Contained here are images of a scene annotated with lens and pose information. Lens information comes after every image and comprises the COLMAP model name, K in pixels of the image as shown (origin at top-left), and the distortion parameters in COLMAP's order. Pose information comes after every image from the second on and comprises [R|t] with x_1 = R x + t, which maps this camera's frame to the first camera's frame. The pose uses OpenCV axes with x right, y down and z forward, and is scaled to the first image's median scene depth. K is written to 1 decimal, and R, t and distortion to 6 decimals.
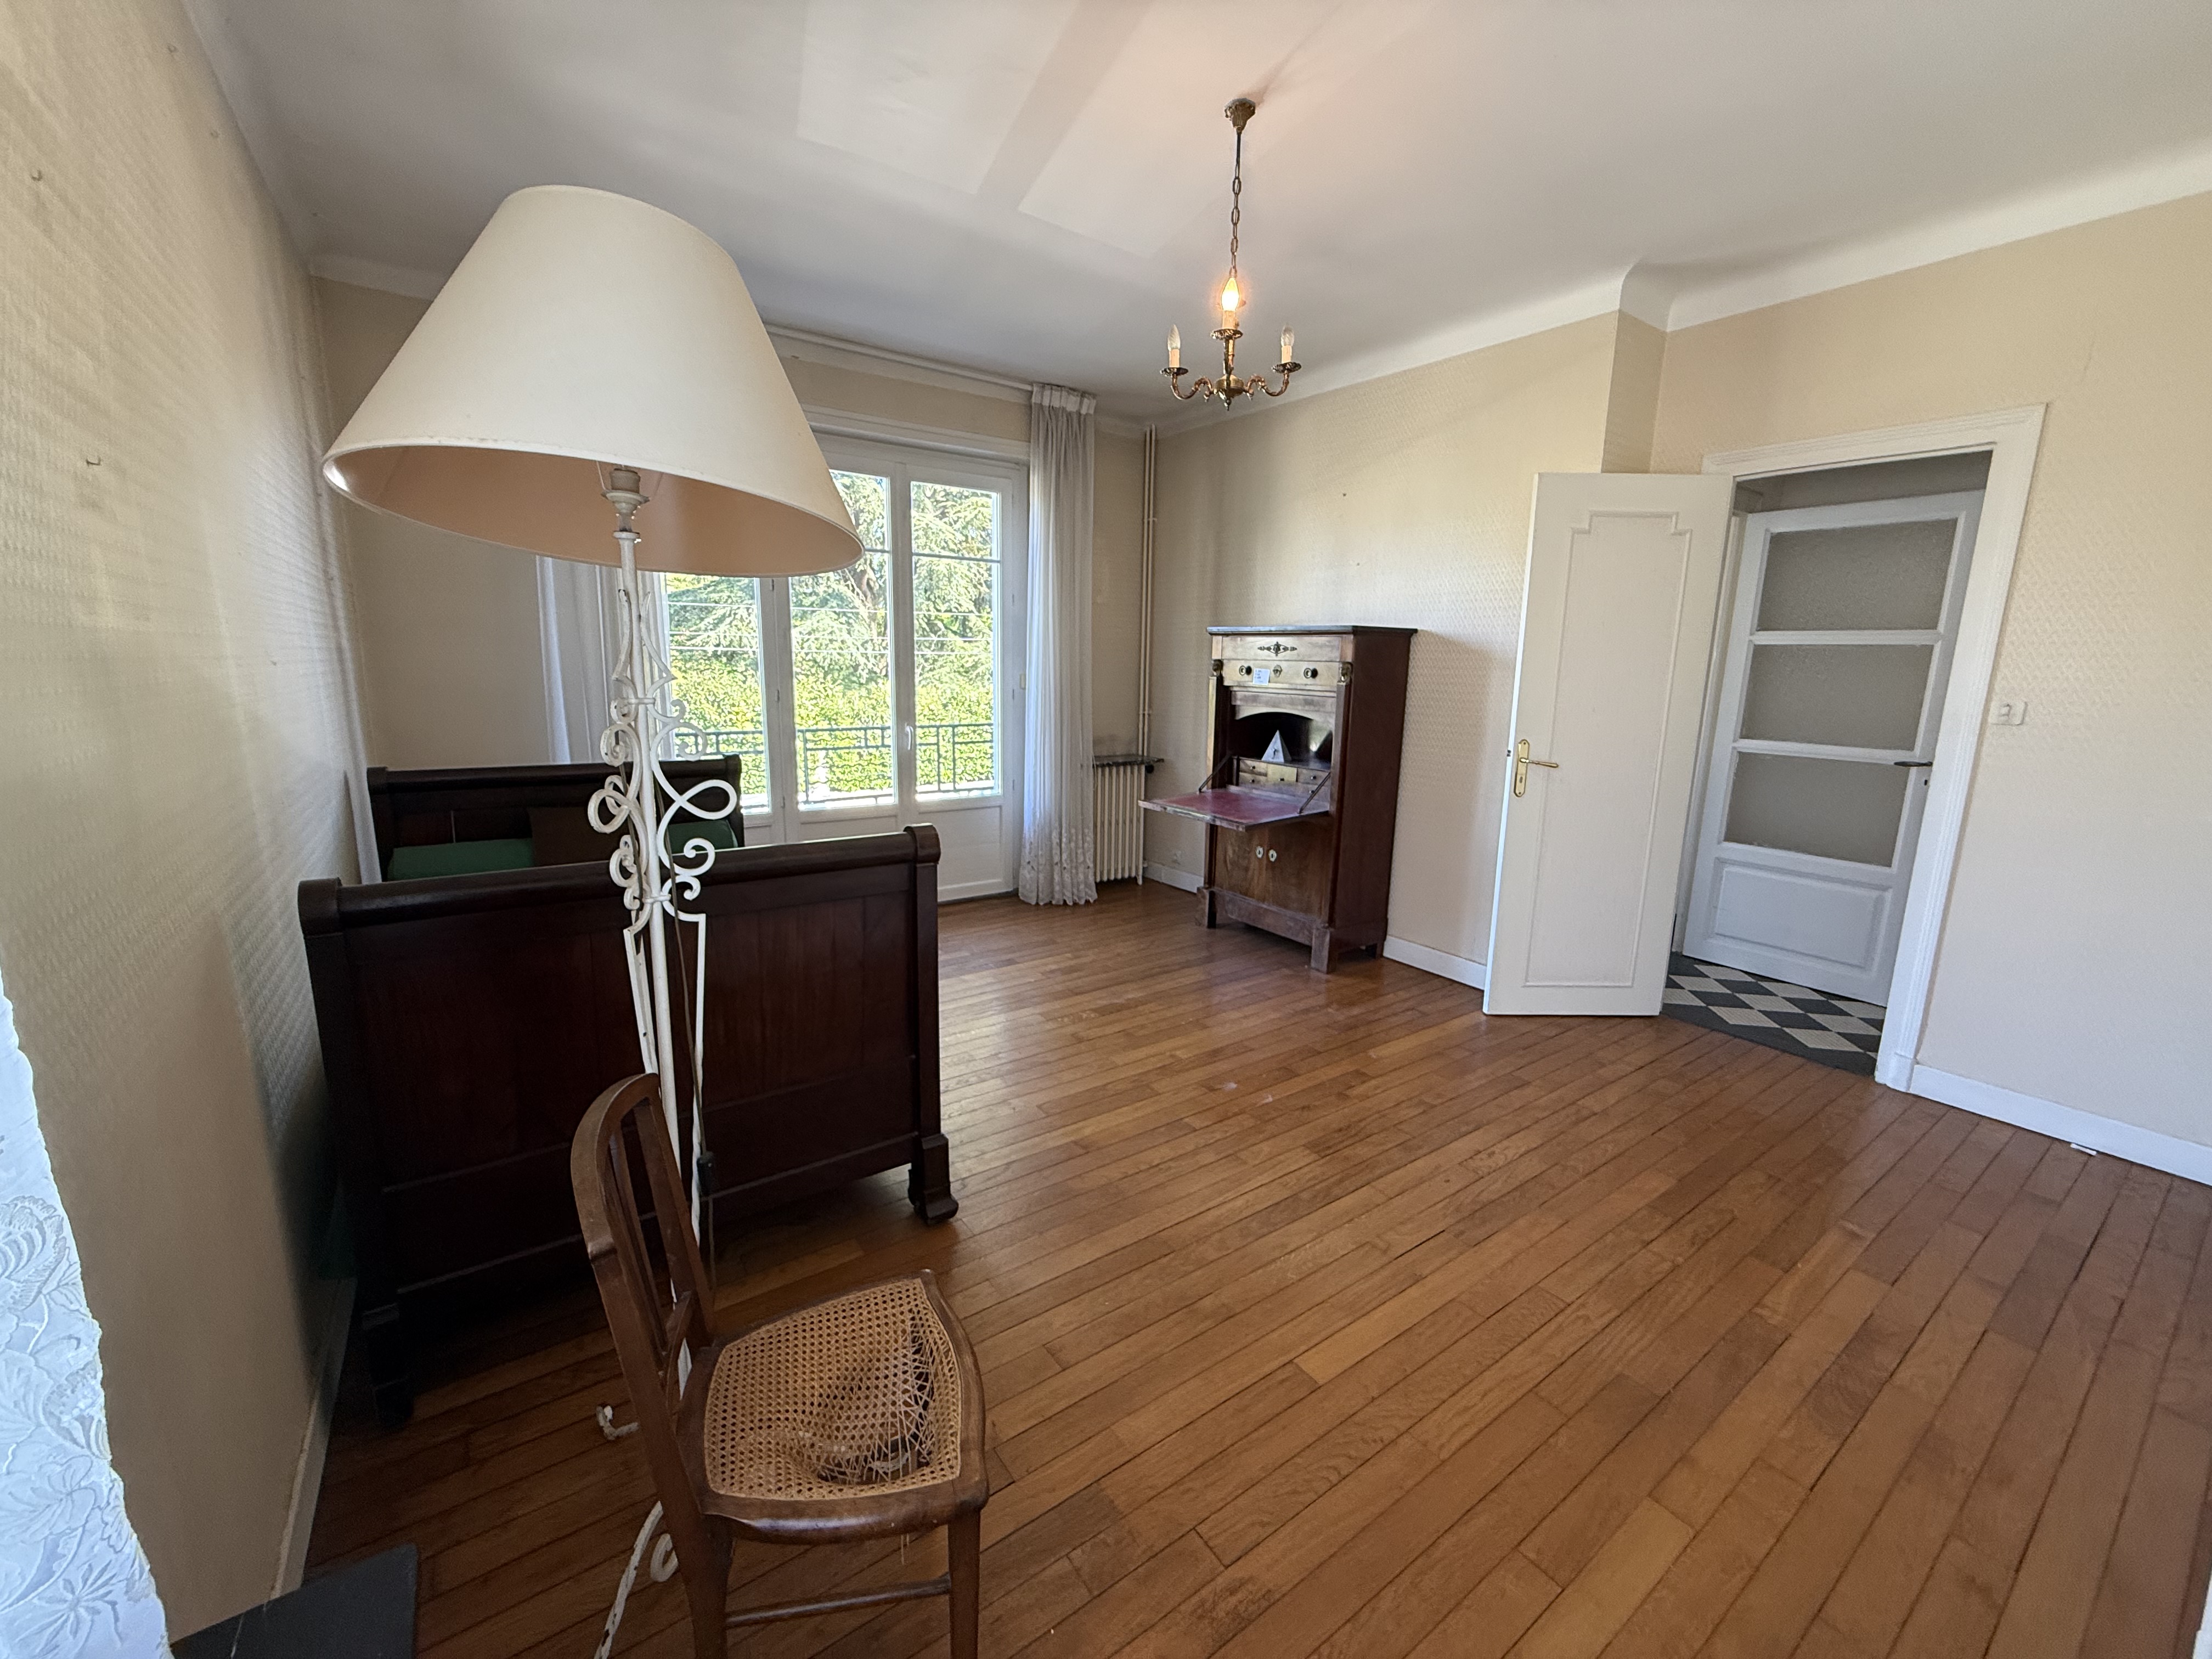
lens RADIAL K [[882.0, 0, 1105.8], [0, 882.0, 826.8], [0, 0, 1]] dist [0.000774, -0.000374]
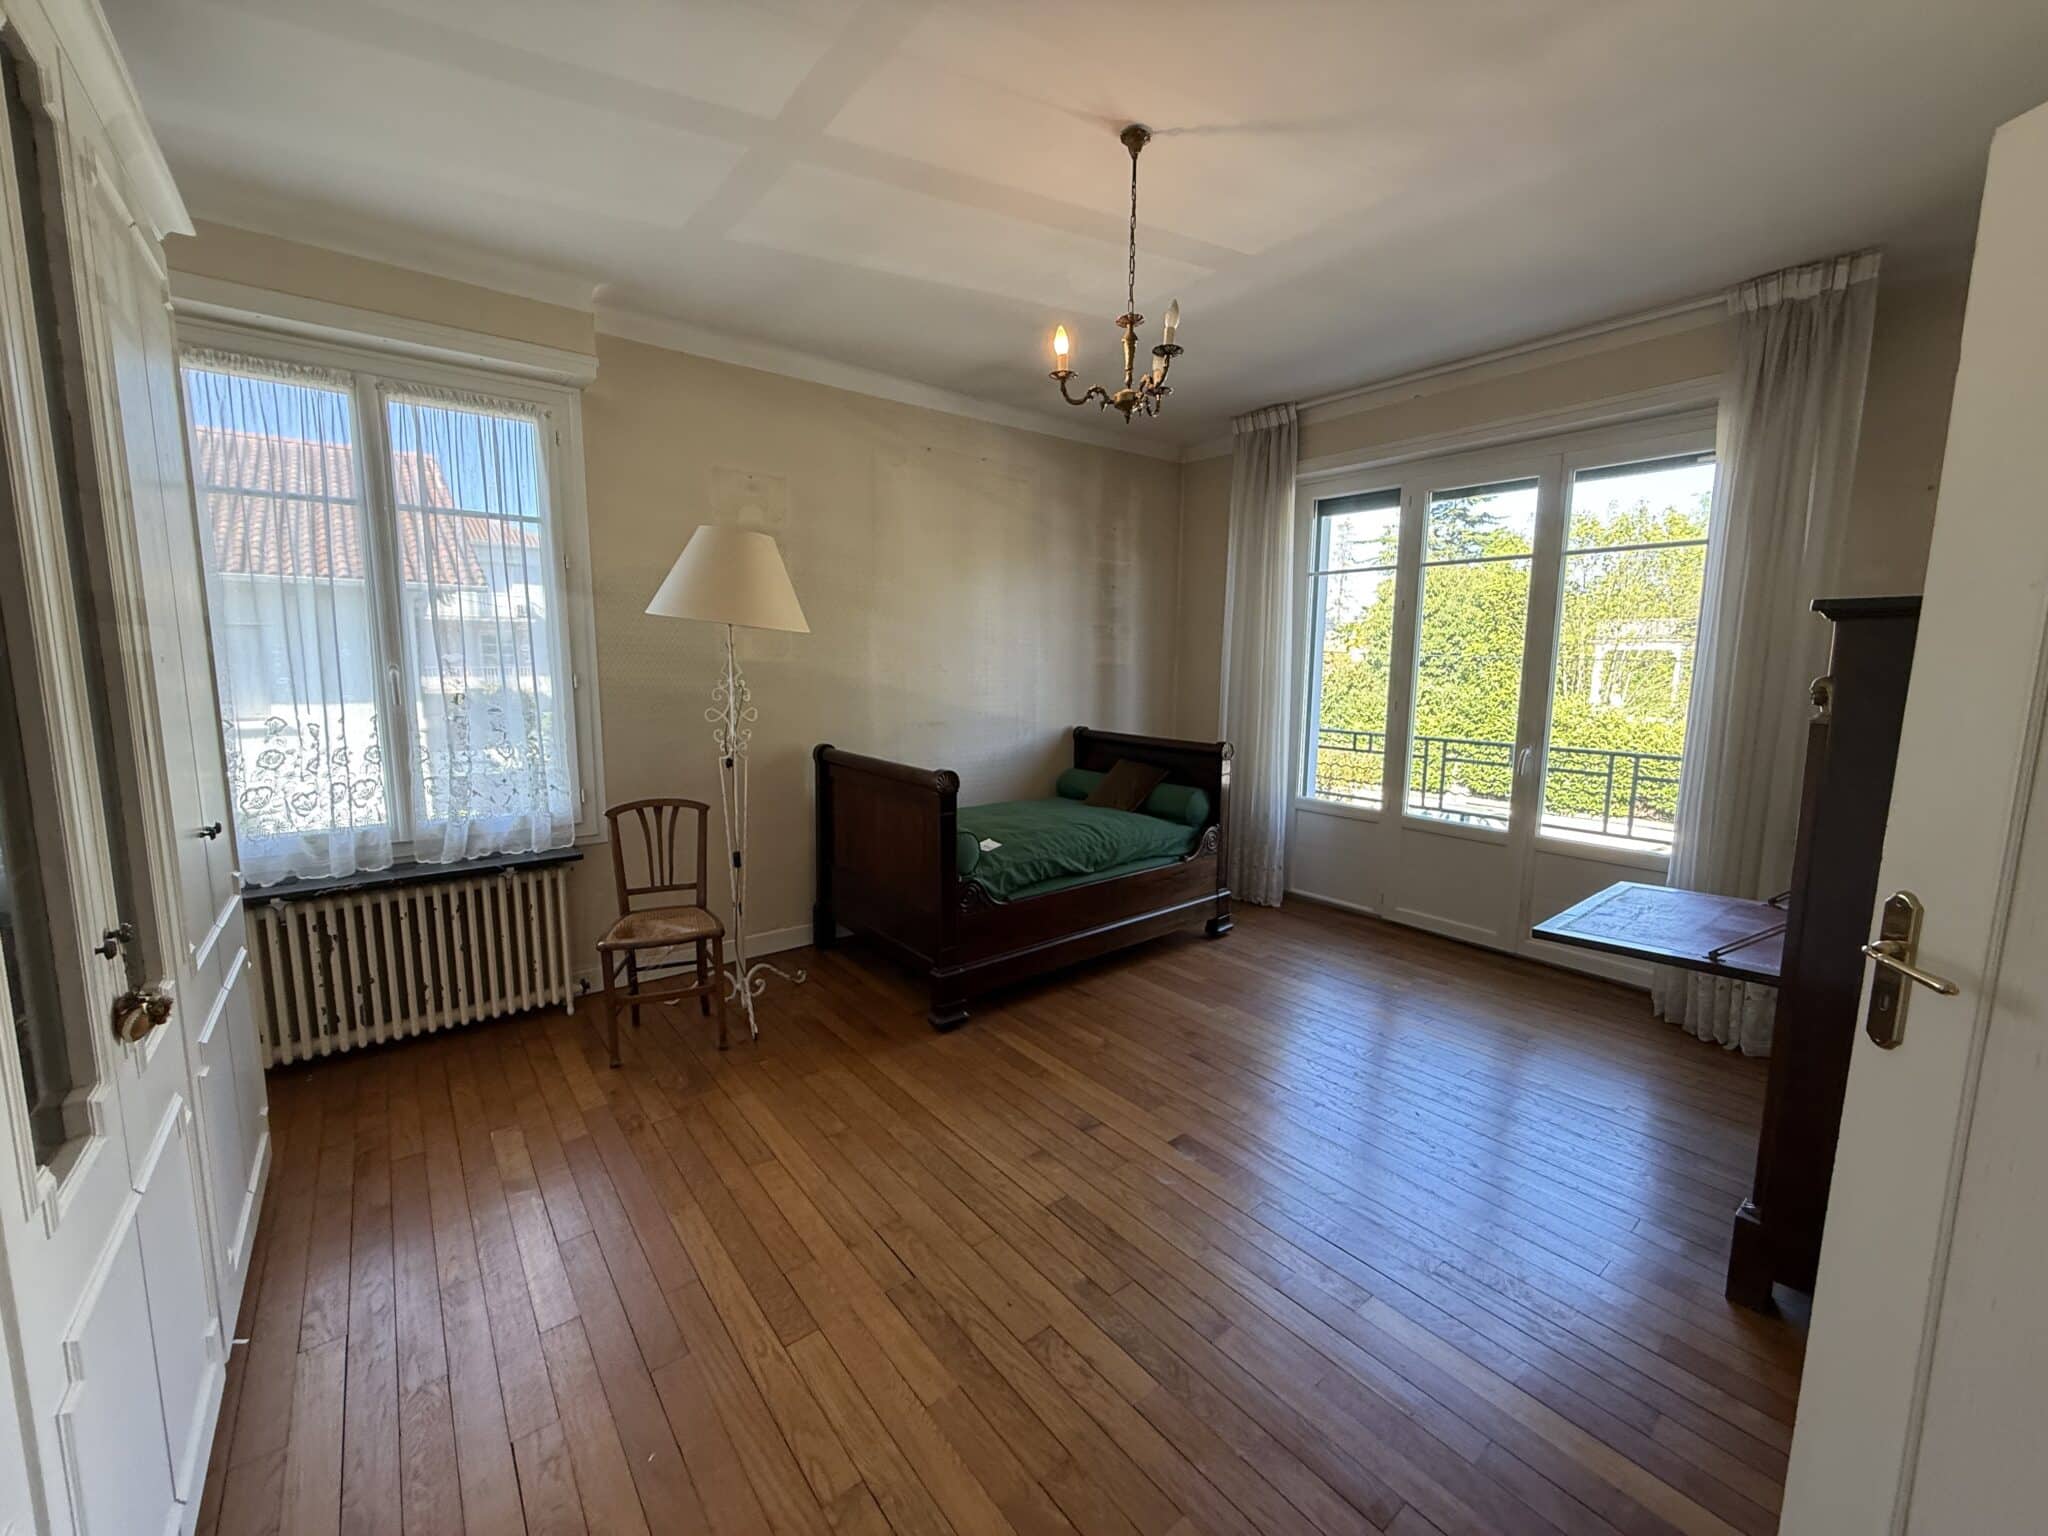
lens RADIAL K [[816.6, 0, 1023.8], [0, 816.6, 765.5], [0, 0, 1]] dist [0.000774, -0.000374]
pose [[0.064764, 0.111863, -0.991611, 0.647484], [-0.192572, 0.976420, 0.097572, -0.094097], [0.979143, 0.184638, 0.084779, 0.516240]]
